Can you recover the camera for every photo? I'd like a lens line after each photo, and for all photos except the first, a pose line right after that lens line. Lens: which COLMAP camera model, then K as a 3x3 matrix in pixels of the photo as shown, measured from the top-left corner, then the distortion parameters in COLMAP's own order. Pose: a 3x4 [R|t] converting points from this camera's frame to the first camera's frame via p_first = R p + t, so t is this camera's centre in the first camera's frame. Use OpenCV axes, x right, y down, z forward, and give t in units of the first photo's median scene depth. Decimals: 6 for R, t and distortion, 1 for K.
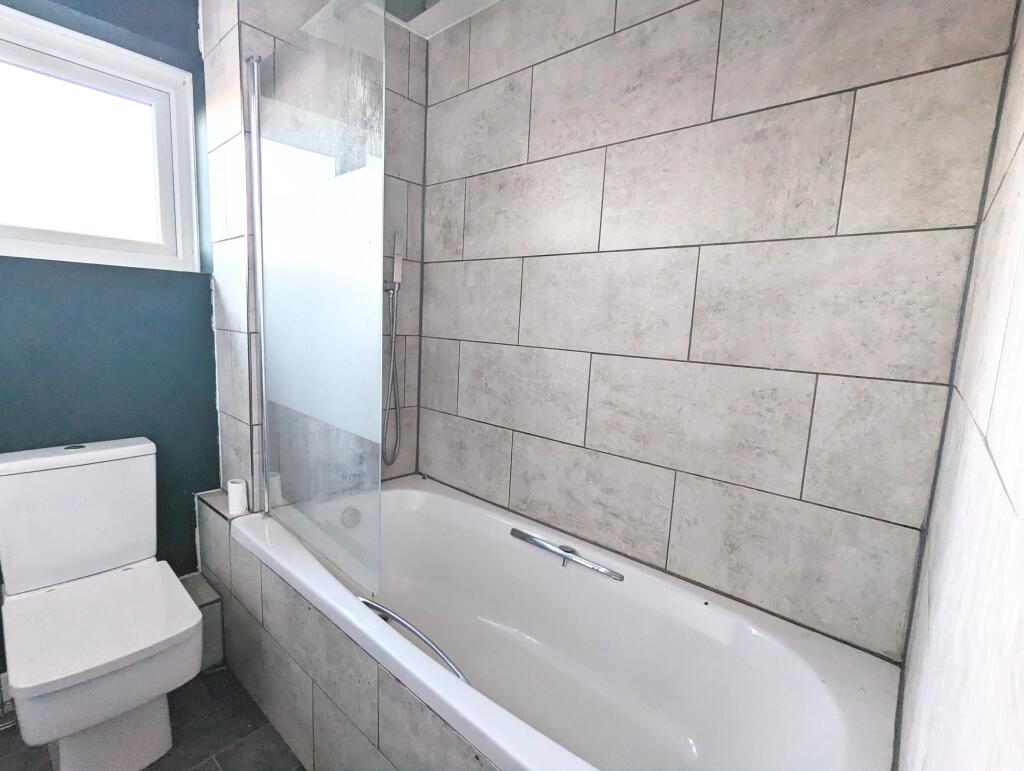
lens RADIAL K [[483.5, 0, 513.2], [0, 483.5, 387.2], [0, 0, 1]] dist [0.003833, -0.001552]
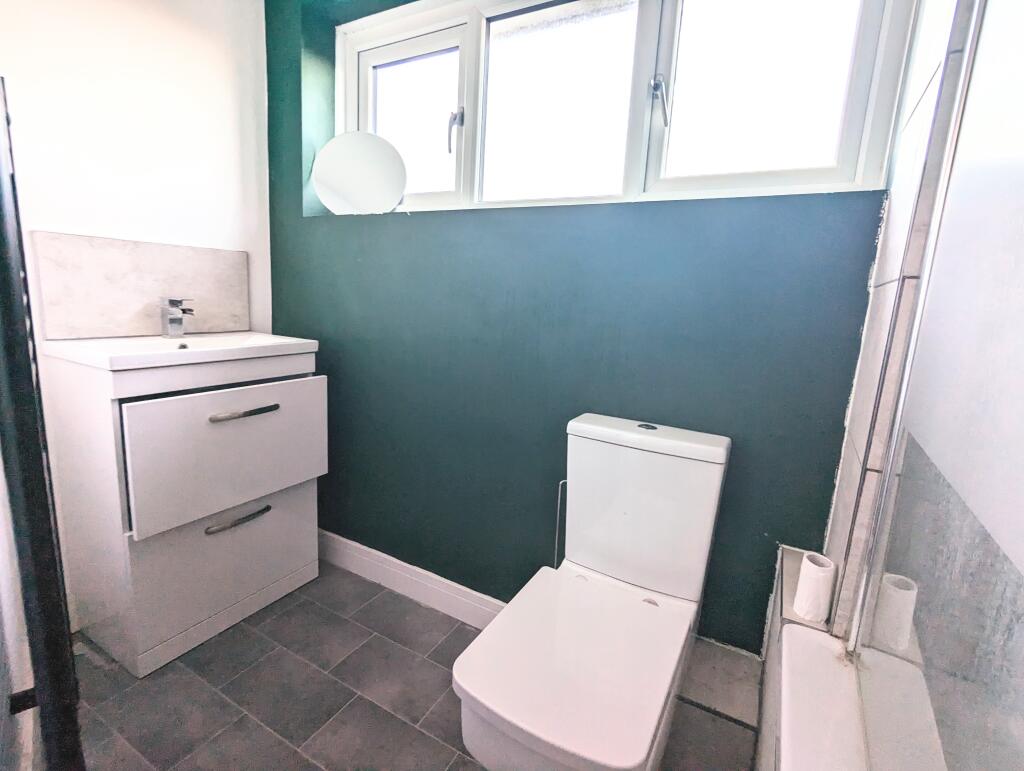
lens RADIAL K [[483.5, 0, 514.9], [0, 483.5, 384.4], [0, 0, 1]] dist [0.003833, -0.001552]
pose [[0.214090, 0.142826, -0.966316, -0.152149], [-0.177595, 0.978457, 0.105274, 0.006123], [0.960534, 0.149075, 0.234843, 0.528215]]
